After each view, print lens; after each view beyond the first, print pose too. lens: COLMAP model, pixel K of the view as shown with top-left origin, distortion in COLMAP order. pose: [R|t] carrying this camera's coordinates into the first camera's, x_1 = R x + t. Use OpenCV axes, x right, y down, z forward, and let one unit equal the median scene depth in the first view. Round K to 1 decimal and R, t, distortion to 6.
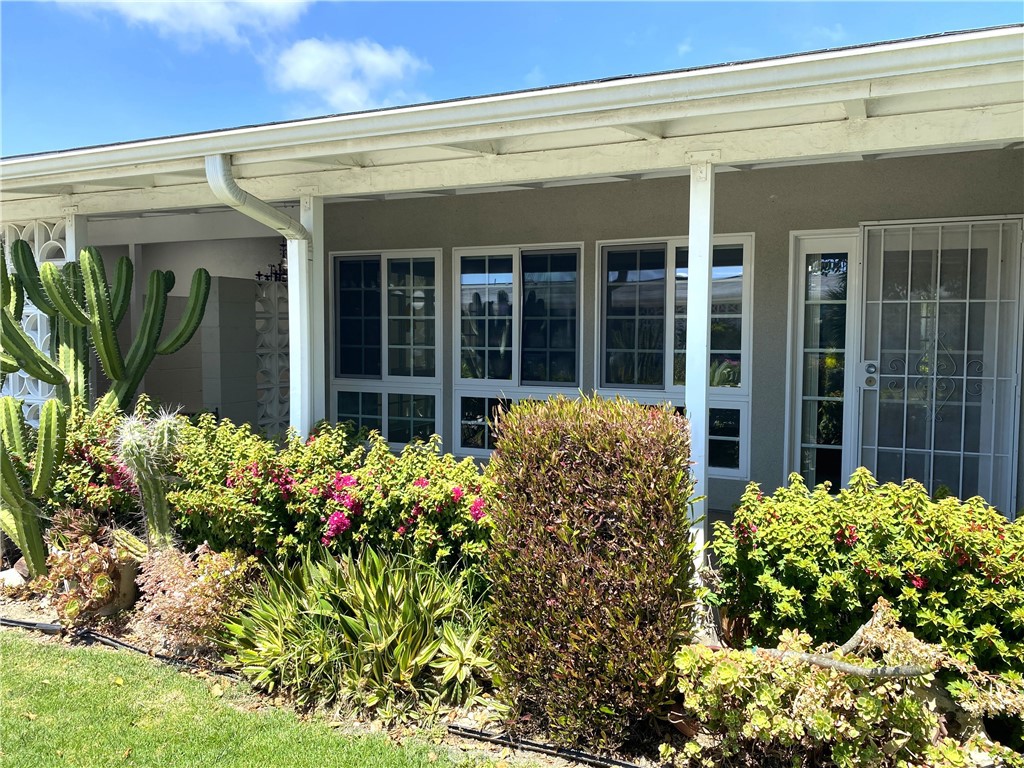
lens RADIAL K [[792.9, 0, 510.7], [0, 792.9, 383.3], [0, 0, 1]] dist [0.043701, -0.058717]
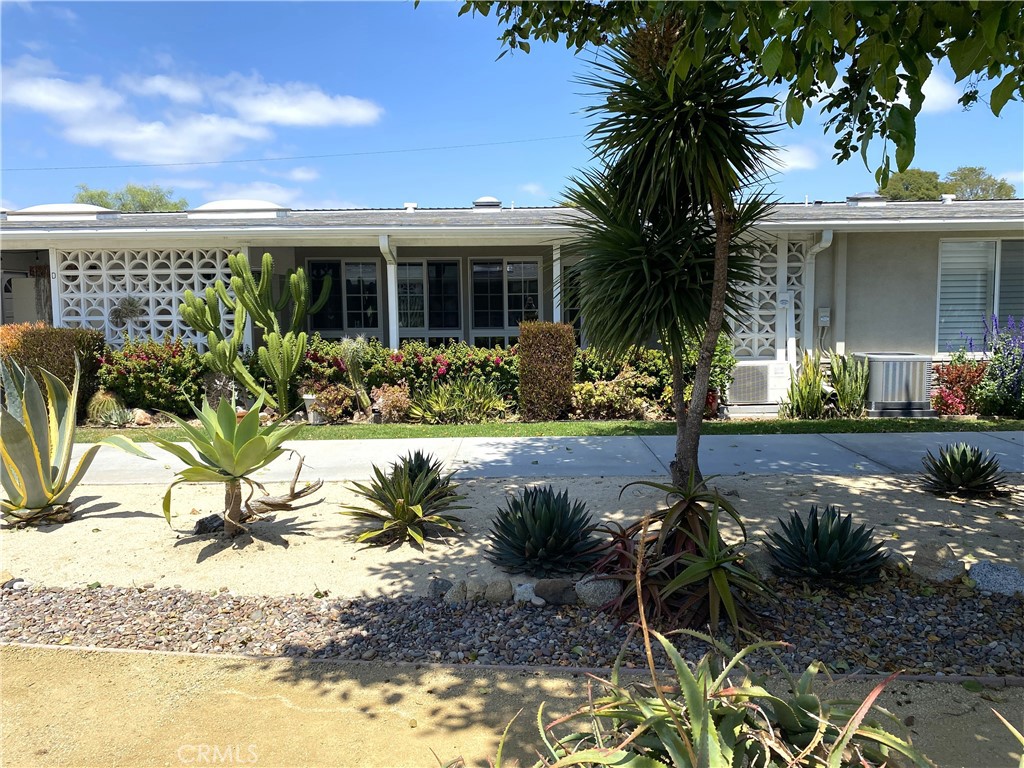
lens RADIAL K [[792.9, 0, 521.9], [0, 792.9, 378.0], [0, 0, 1]] dist [0.043701, -0.058717]
pose [[0.913727, -0.053884, 0.402740, -1.078851], [0.042430, 0.998402, 0.037315, 0.107669], [-0.404107, -0.017008, 0.914553, -1.644396]]
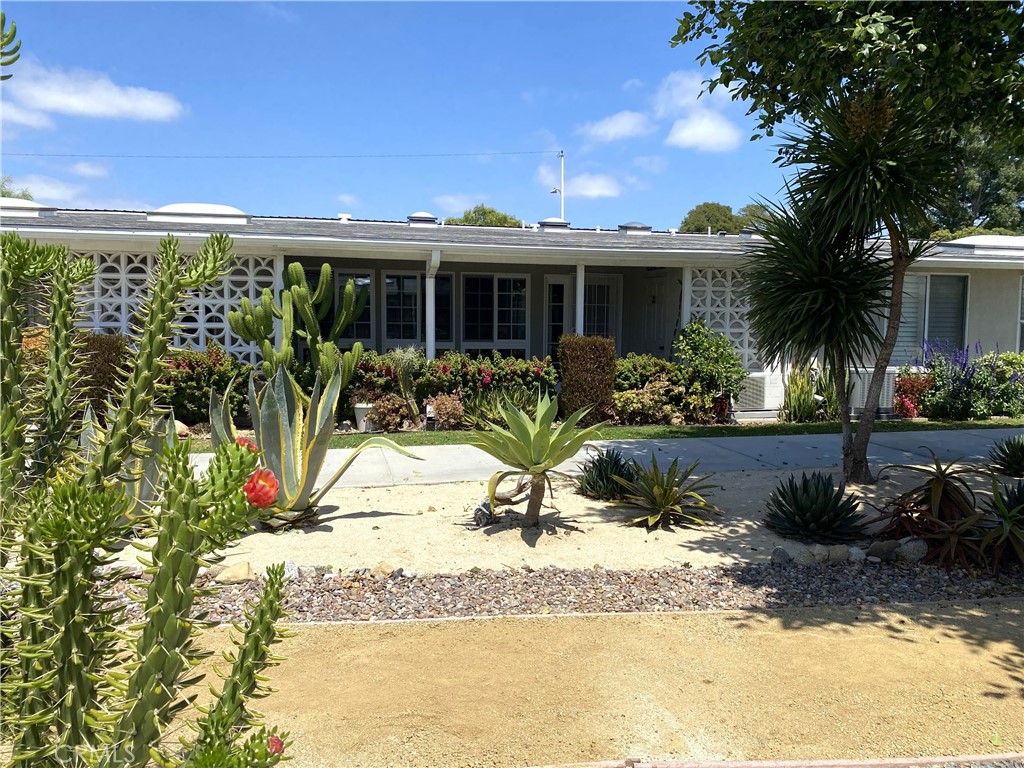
lens RADIAL K [[792.9, 0, 508.7], [0, 792.9, 387.7], [0, 0, 1]] dist [0.043701, -0.058717]
pose [[0.792058, -0.050881, 0.608322, -1.930384], [0.033403, 0.998640, 0.040036, 0.086228], [-0.609531, -0.011391, 0.792680, -1.360942]]
